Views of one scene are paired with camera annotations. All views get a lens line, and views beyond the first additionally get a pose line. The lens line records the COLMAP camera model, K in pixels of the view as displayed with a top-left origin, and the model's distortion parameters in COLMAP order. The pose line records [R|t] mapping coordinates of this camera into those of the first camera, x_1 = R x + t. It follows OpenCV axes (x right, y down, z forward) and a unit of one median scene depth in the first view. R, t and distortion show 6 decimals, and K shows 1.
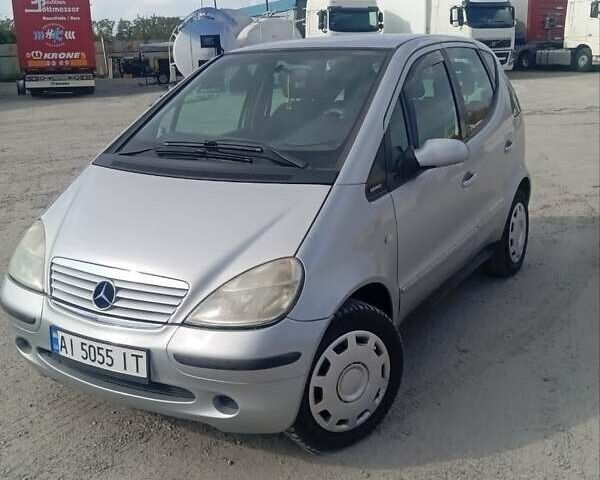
lens RADIAL K [[677.4, 0, 297.3], [0, 677.4, 239.8], [0, 0, 1]] dist [0.000149, 0.000000]
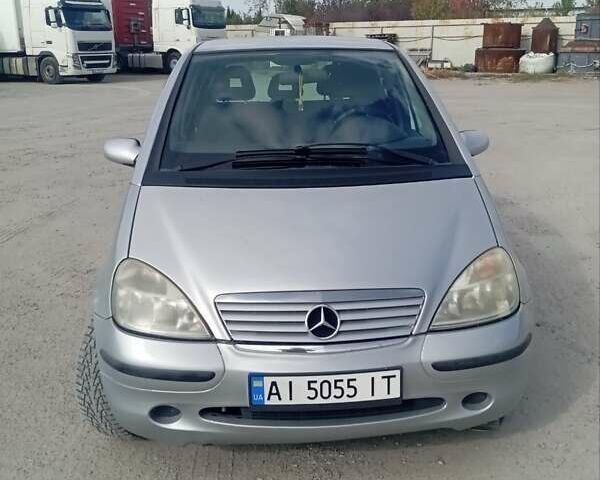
lens RADIAL K [[677.4, 0, 303.9], [0, 677.4, 243.6], [0, 0, 1]] dist [0.000149, 0.000000]
pose [[0.826144, -0.140006, 0.545788, -0.739689], [0.139486, 0.989305, 0.042642, -0.059510], [-0.545921, 0.040901, 0.836838, 0.251098]]
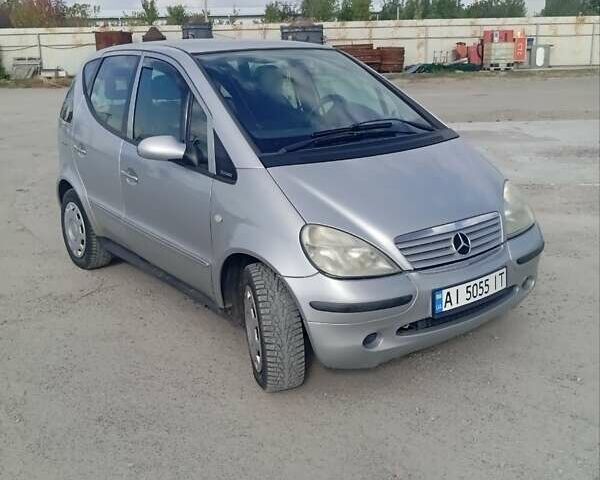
lens RADIAL K [[677.4, 0, 297.5], [0, 677.4, 242.7], [0, 0, 1]] dist [0.000149, 0.000000]
pose [[0.373221, -0.237655, 0.896787, -1.412880], [0.258876, 0.954916, 0.145322, -0.165233], [-0.890892, 0.177919, 0.417918, 0.717434]]
